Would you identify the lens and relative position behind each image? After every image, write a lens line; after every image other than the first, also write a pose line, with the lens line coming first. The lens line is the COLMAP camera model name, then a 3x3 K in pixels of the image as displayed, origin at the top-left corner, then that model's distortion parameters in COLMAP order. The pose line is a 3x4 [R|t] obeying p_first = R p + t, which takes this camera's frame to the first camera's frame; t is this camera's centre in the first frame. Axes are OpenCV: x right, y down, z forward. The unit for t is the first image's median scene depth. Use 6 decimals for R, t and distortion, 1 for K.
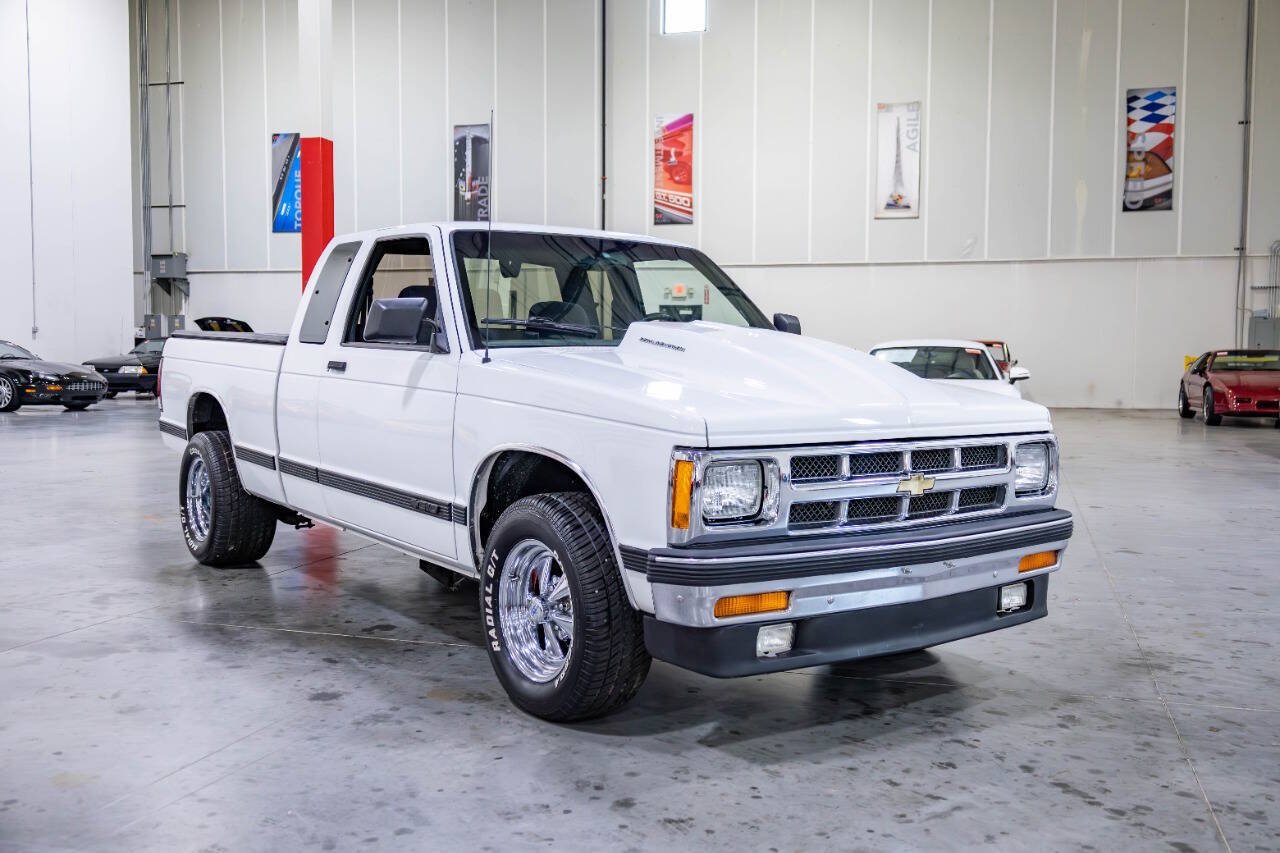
lens RADIAL K [[1220.1, 0, 666.9], [0, 1220.1, 448.0], [0, 0, 1]] dist [-0.017009, 0.008052]
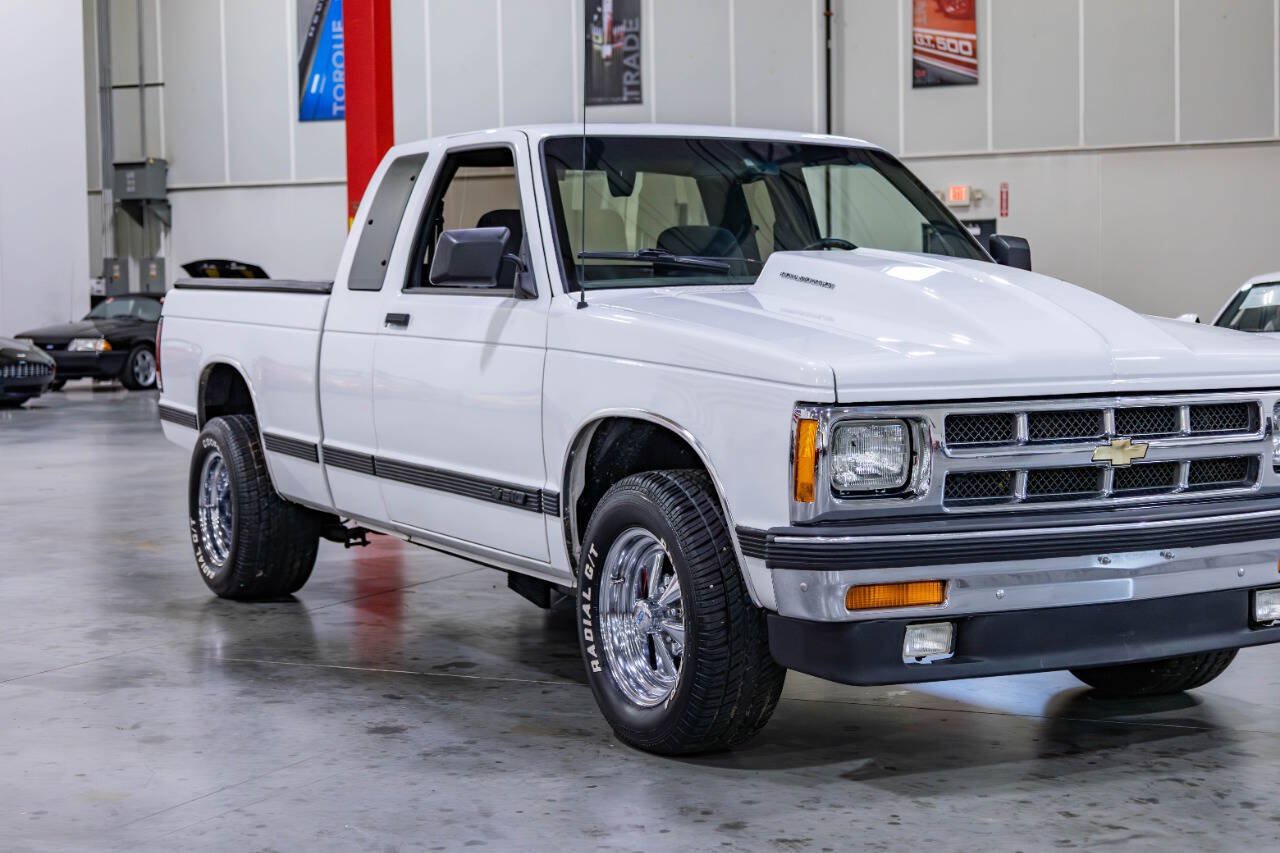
lens RADIAL K [[2103.7, 0, 672.4], [0, 2103.7, 461.5], [0, 0, 1]] dist [-0.015198, -0.136823]
pose [[0.990536, -0.011190, -0.136793, 0.088692], [0.010656, 0.999932, -0.004638, 0.033505], [0.136836, 0.003137, 0.990589, -0.314872]]
